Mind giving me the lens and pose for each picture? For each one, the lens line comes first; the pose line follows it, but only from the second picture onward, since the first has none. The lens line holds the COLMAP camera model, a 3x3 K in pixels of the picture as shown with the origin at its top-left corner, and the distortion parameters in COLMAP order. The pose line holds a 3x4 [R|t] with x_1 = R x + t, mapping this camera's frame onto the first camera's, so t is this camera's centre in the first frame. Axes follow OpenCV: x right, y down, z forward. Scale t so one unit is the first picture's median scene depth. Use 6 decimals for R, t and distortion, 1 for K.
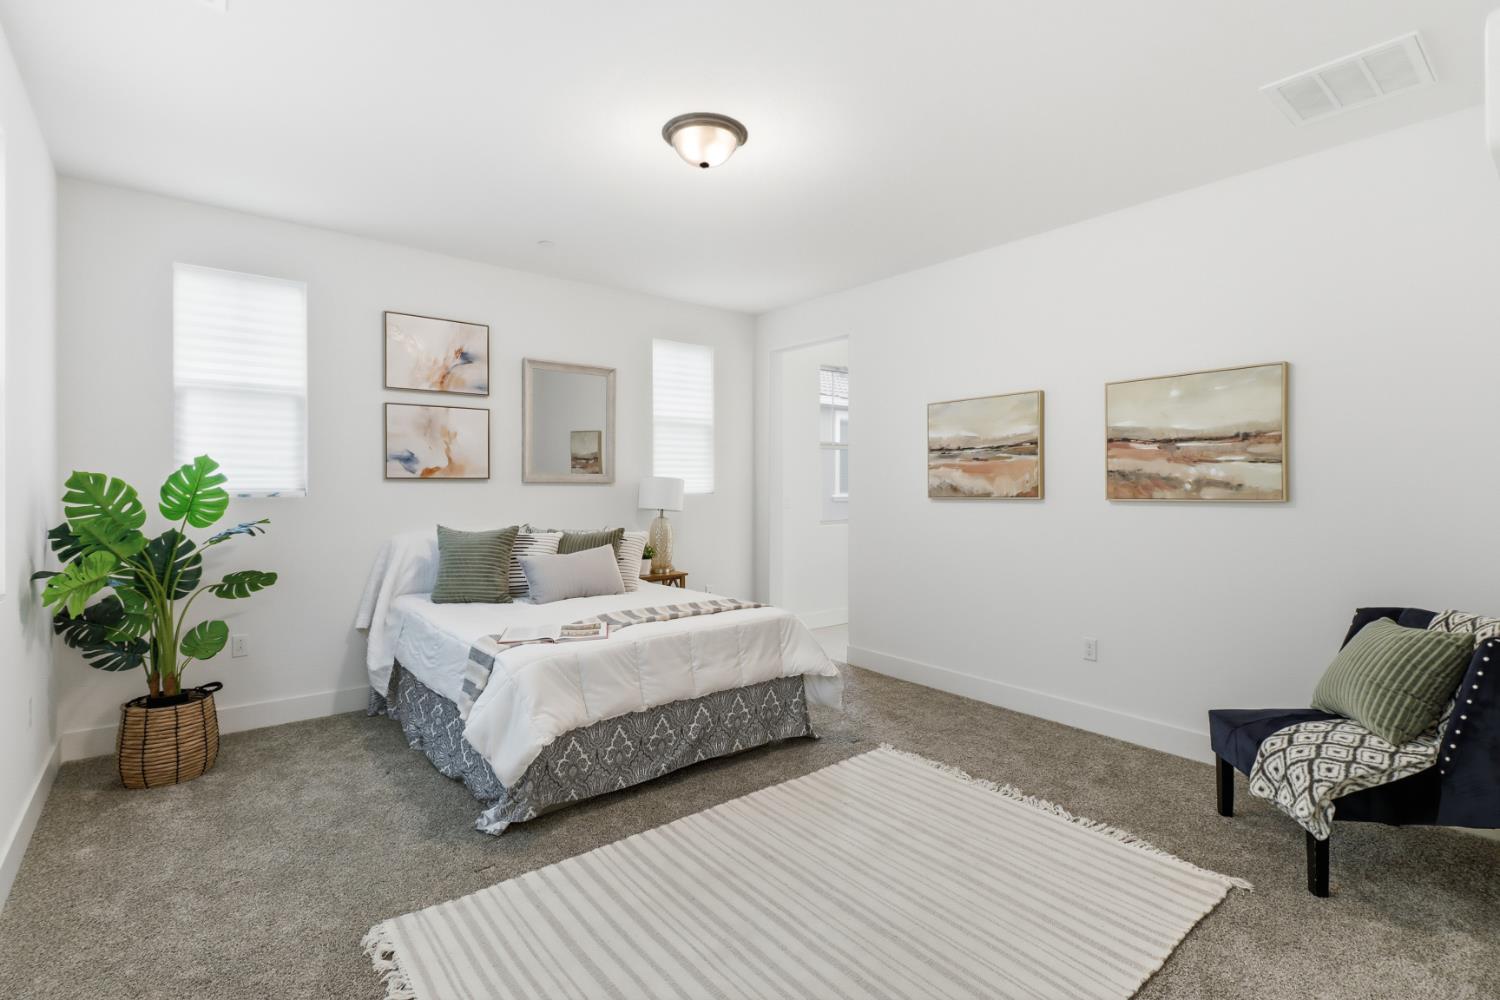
lens RADIAL K [[710.4, 0, 739.1], [0, 710.4, 487.1], [0, 0, 1]] dist [0.015166, -0.000576]
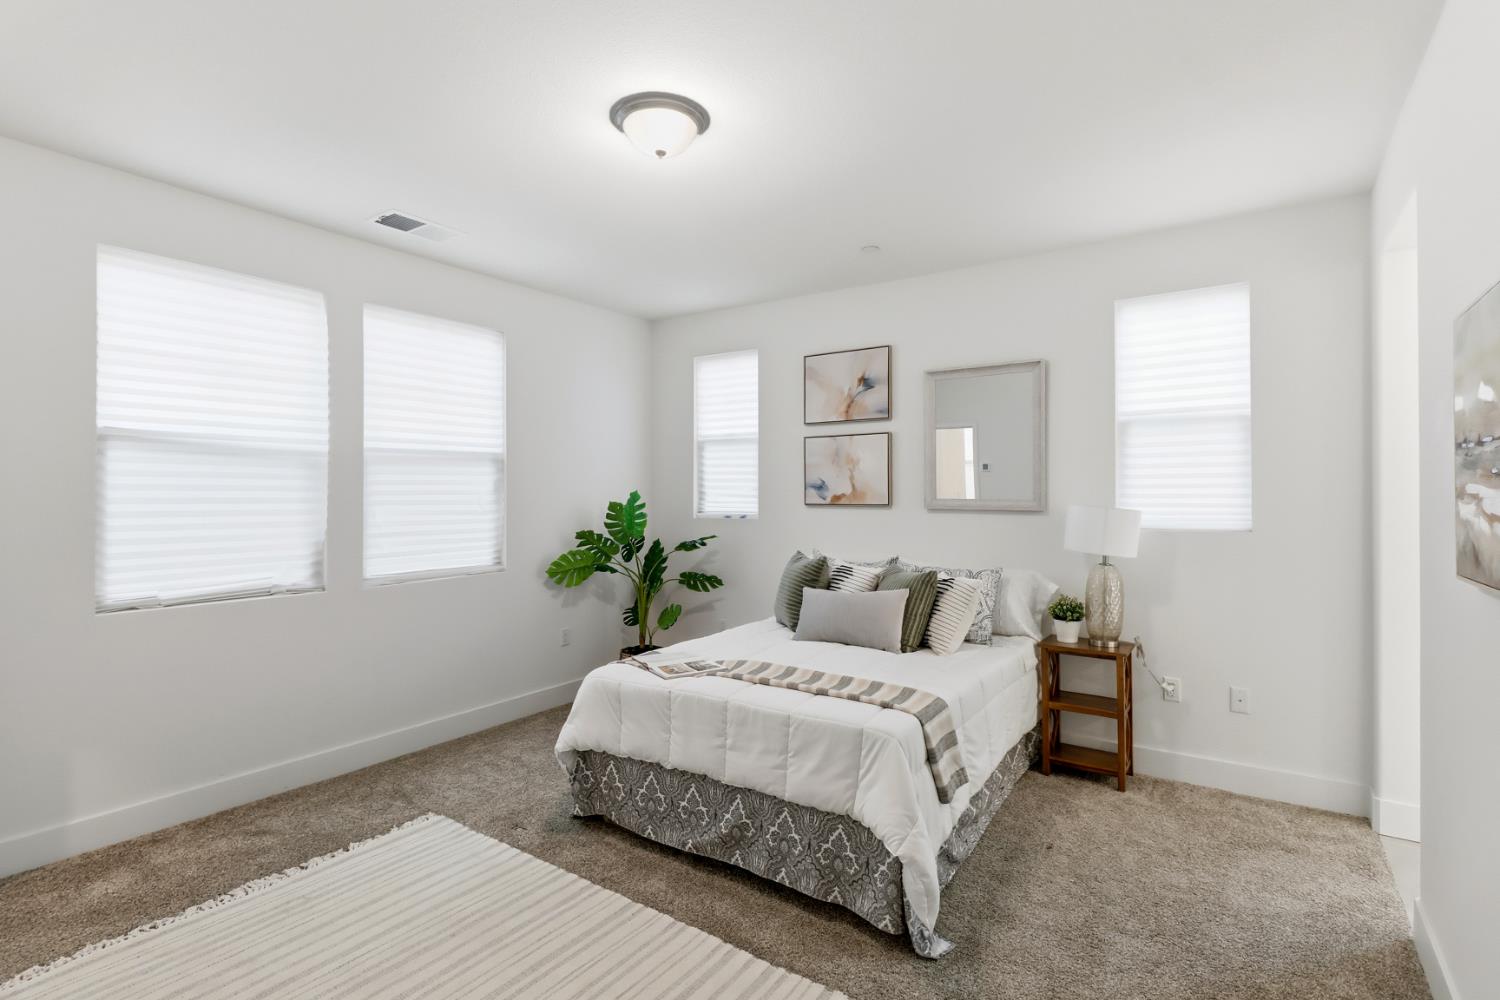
lens RADIAL K [[710.4, 0, 747.8], [0, 710.4, 495.3], [0, 0, 1]] dist [0.015166, -0.000576]
pose [[0.290363, 0.003690, -0.956910, 0.603442], [-0.004546, 0.999987, 0.002476, -0.031836], [0.956906, 0.003631, 0.290376, 0.646496]]
